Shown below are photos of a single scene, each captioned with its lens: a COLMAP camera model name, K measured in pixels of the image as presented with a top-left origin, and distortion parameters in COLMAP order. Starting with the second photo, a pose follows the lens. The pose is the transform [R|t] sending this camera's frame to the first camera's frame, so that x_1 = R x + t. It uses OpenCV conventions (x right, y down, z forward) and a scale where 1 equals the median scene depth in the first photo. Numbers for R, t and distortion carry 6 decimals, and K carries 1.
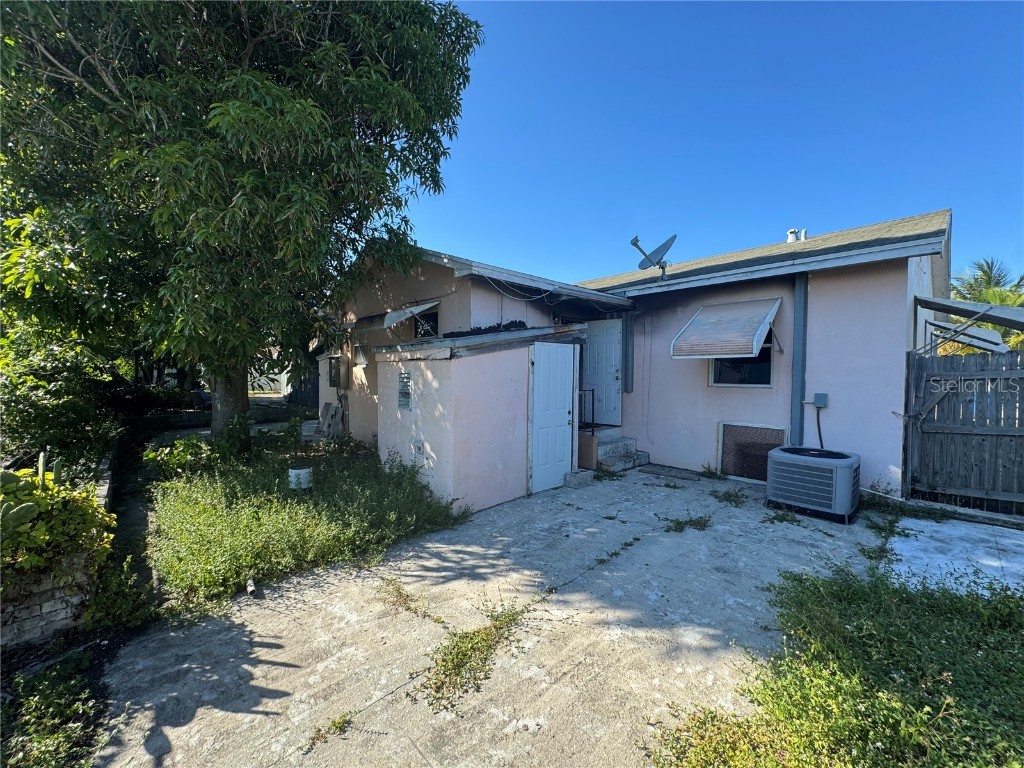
lens RADIAL K [[412.6, 0, 511.1], [0, 412.6, 383.8], [0, 0, 1]] dist [-0.000706, -0.000411]
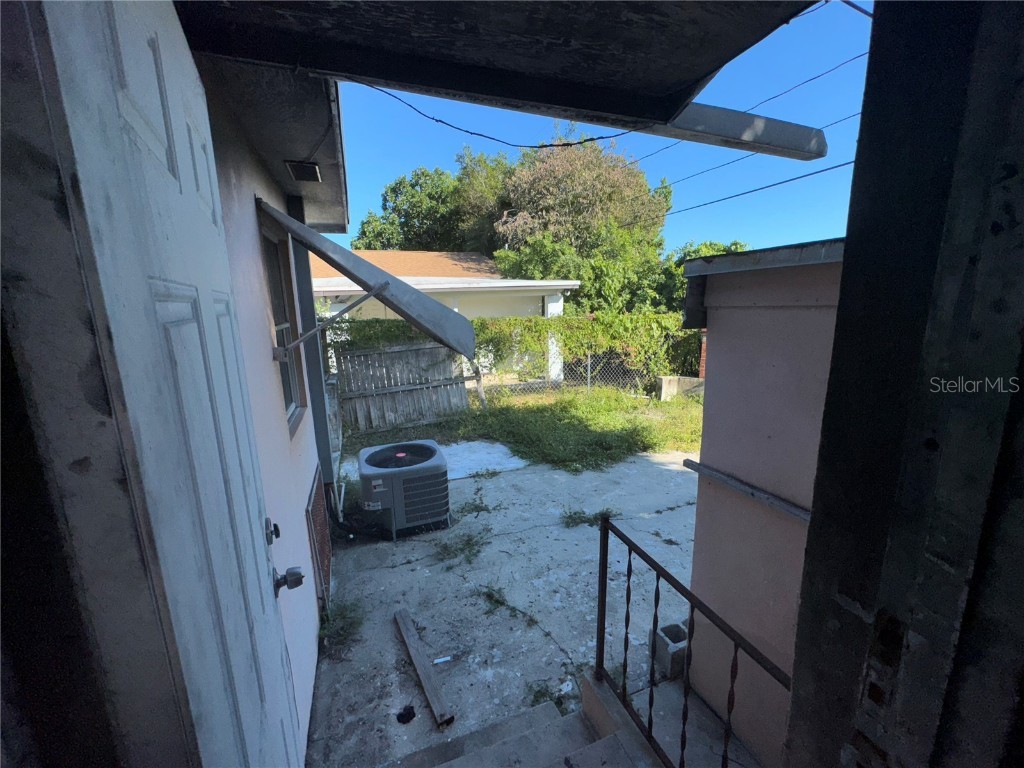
lens RADIAL K [[412.6, 0, 511.1], [0, 412.6, 383.8], [0, 0, 1]] dist [-0.000706, -0.000411]
pose [[-0.921920, -0.062418, 0.382318, 0.272183], [0.027954, 0.973641, 0.226365, -0.197411], [-0.386370, 0.219378, -0.895875, 2.041827]]
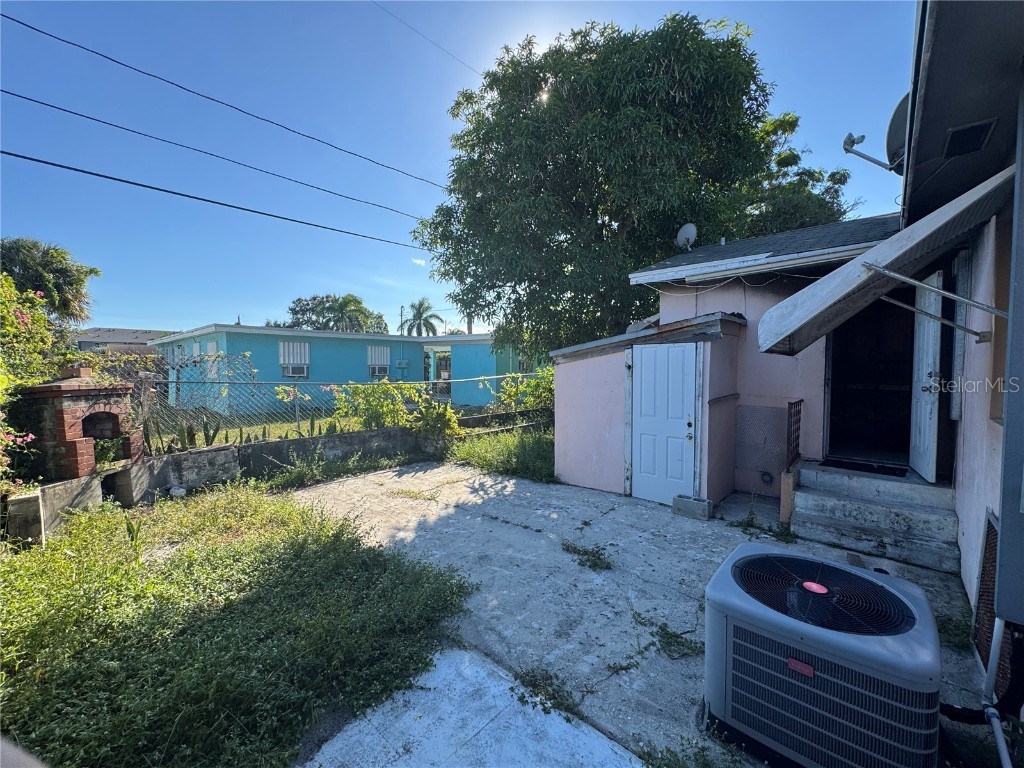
lens RADIAL K [[412.6, 0, 511.1], [0, 412.6, 383.8], [0, 0, 1]] dist [-0.000706, -0.000411]
pose [[0.078864, 0.036501, -0.996217, 1.378825], [-0.027765, 0.999022, 0.034406, -0.046380], [0.996499, 0.024947, 0.079800, 0.837467]]
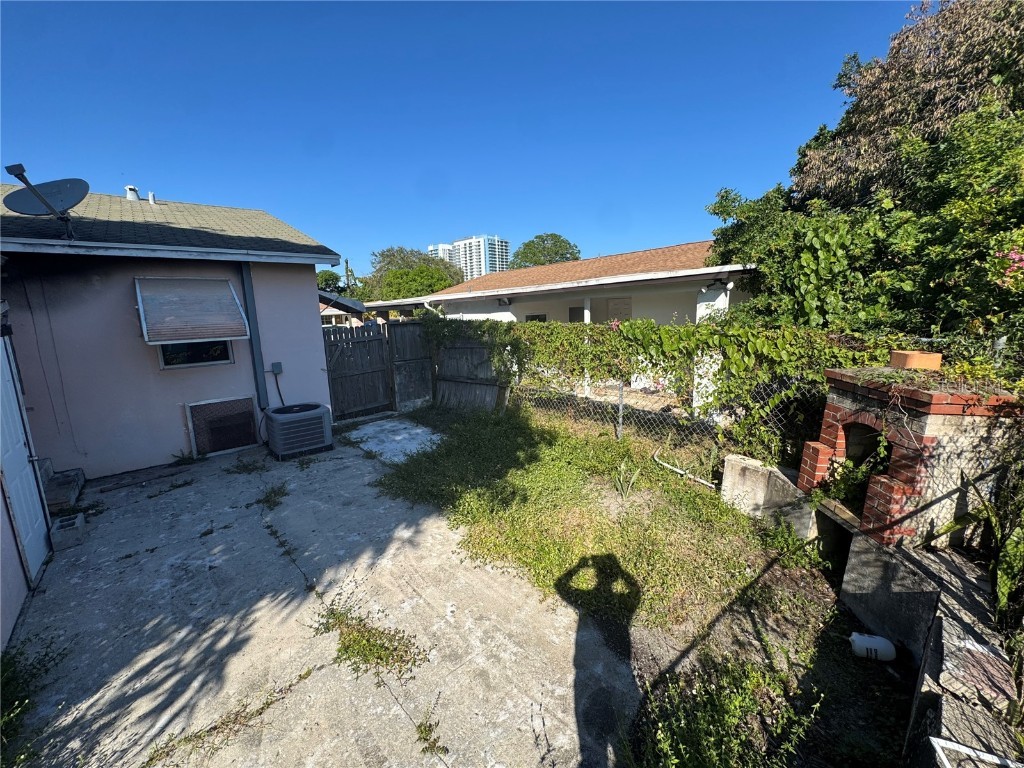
lens RADIAL K [[412.6, 0, 511.1], [0, 412.6, 383.8], [0, 0, 1]] dist [-0.000706, -0.000411]
pose [[0.033605, -0.184061, 0.982340, -0.640990], [0.062050, 0.981383, 0.181759, -0.132618], [-0.997507, 0.054846, 0.044400, 0.322732]]
